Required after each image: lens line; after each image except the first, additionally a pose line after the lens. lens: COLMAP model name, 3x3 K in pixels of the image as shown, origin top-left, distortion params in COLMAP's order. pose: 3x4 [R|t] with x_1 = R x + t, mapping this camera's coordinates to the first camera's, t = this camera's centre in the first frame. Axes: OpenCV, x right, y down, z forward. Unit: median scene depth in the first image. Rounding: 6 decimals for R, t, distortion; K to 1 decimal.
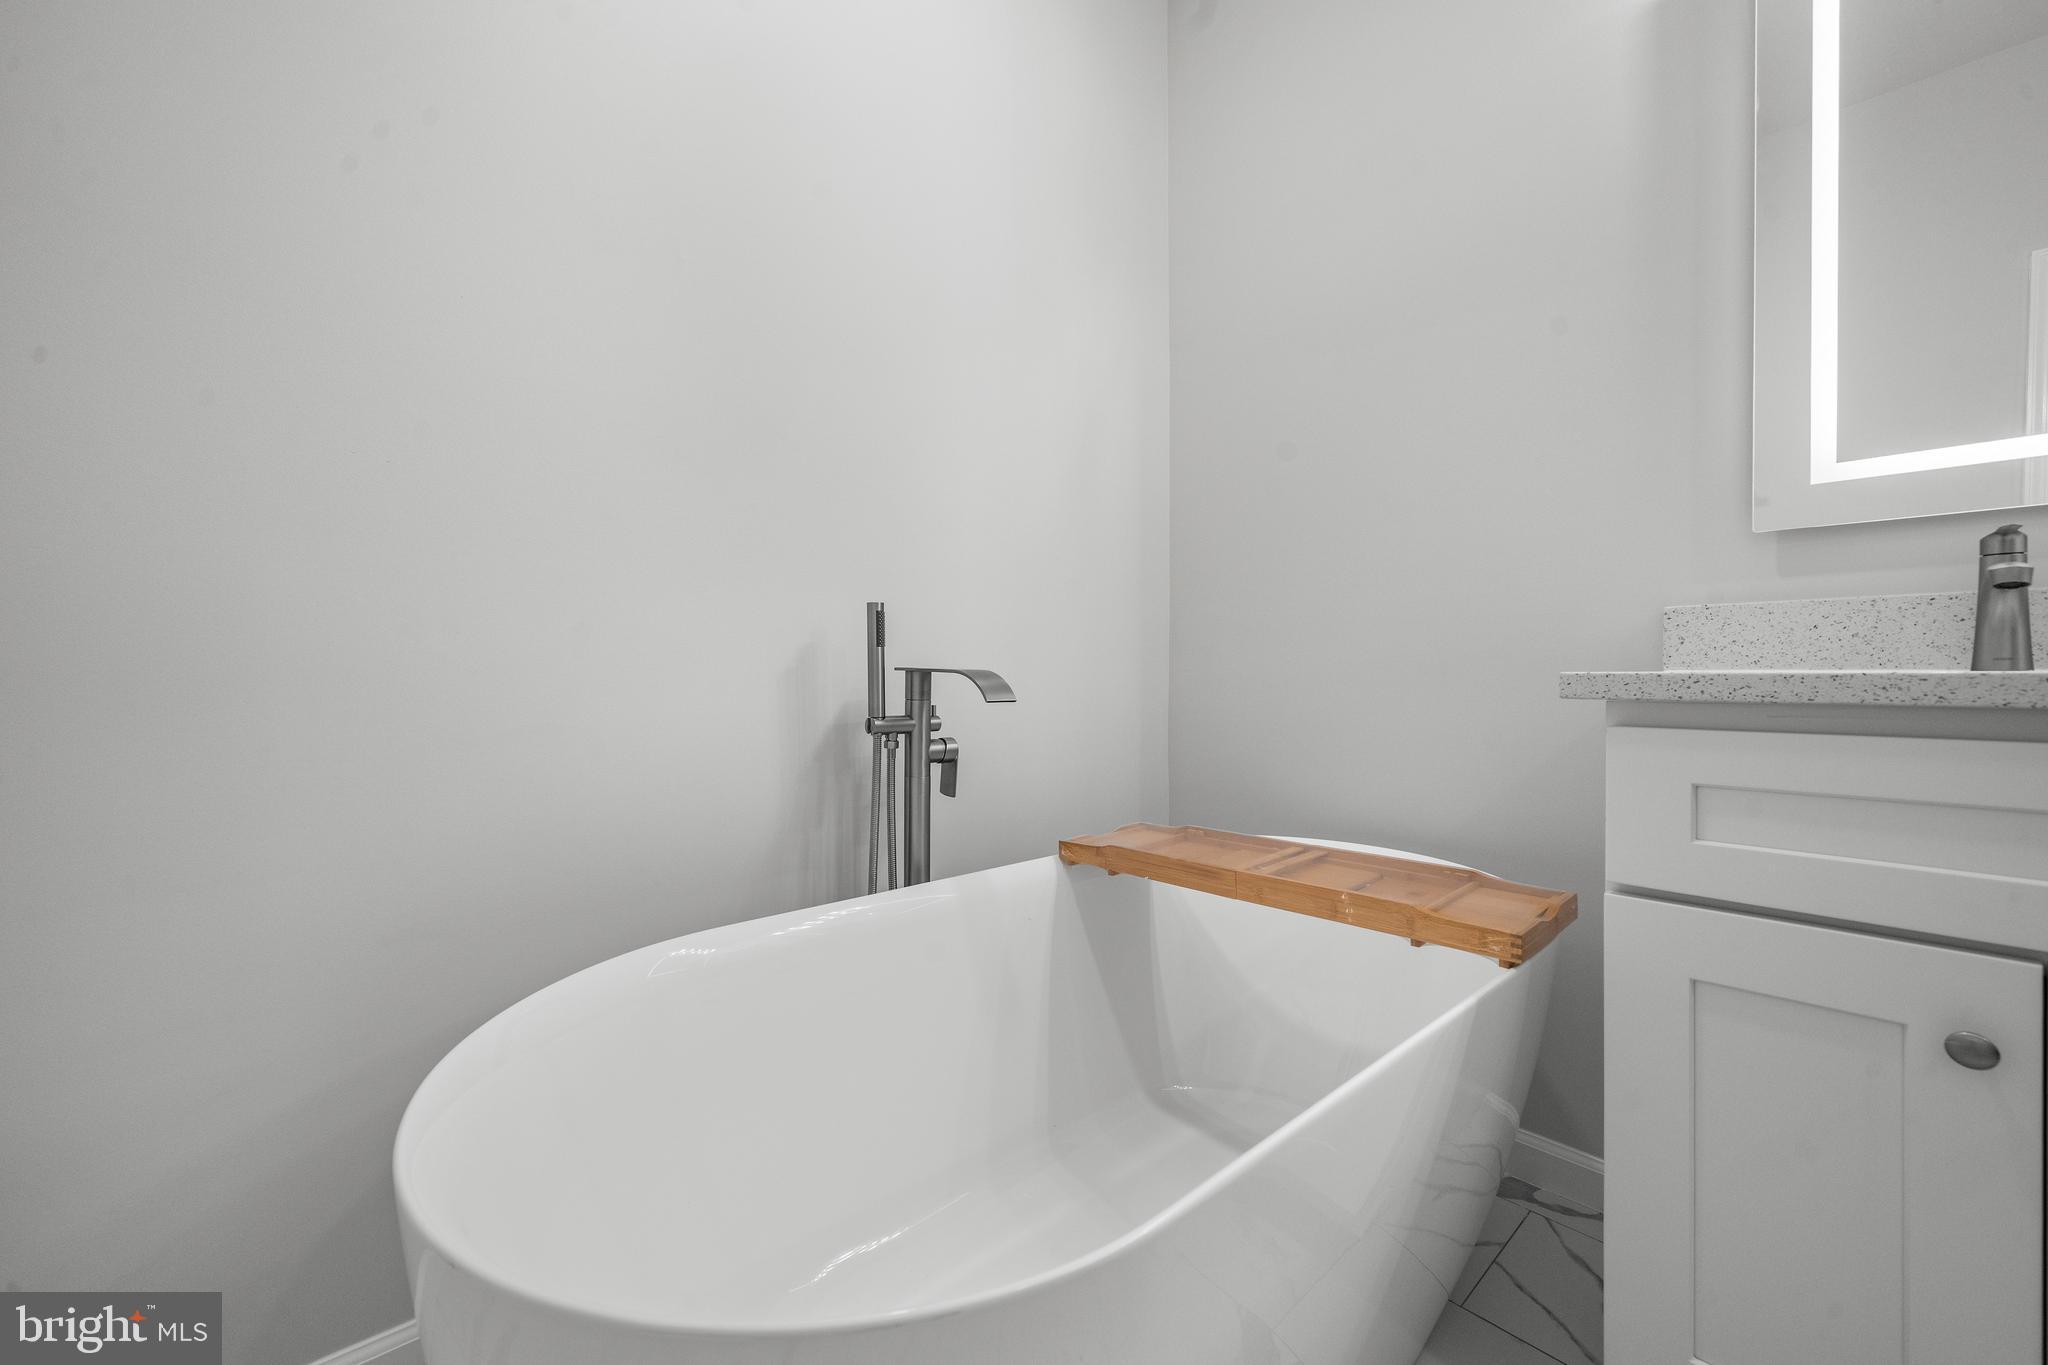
lens RADIAL K [[818.8, 0, 1019.4], [0, 818.8, 665.1], [0, 0, 1]] dist [-0.000269, 0.000095]
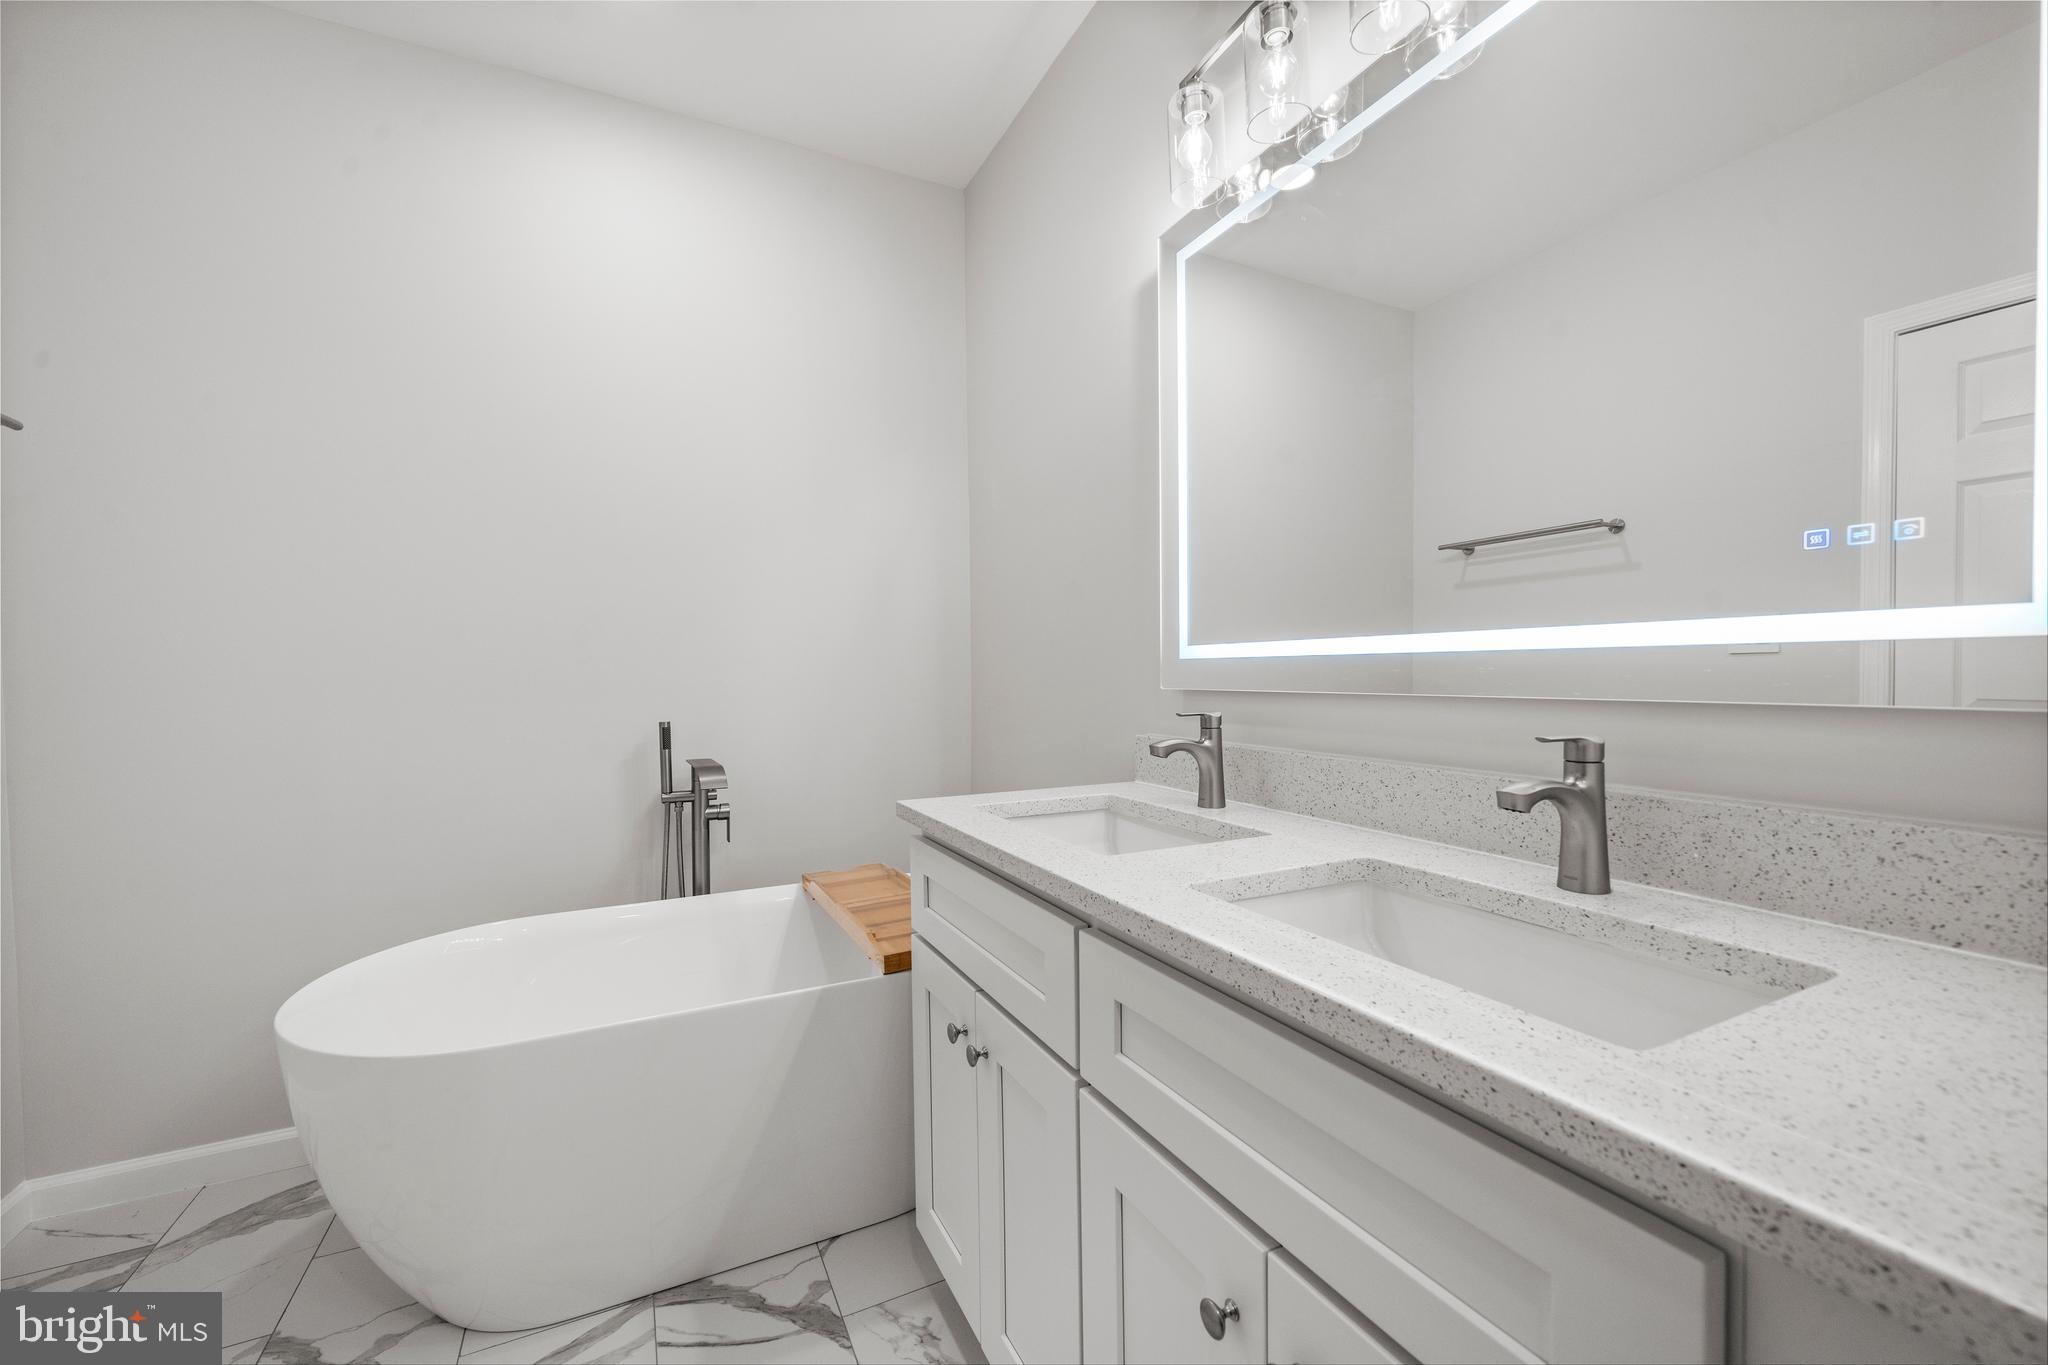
lens RADIAL K [[818.8, 0, 1019.4], [0, 818.8, 665.1], [0, 0, 1]] dist [-0.000269, 0.000095]
pose [[0.961712, -0.006980, -0.273974, 0.937614], [0.008049, 0.999964, 0.002778, -0.186189], [0.273945, -0.004877, 0.961733, -0.374113]]
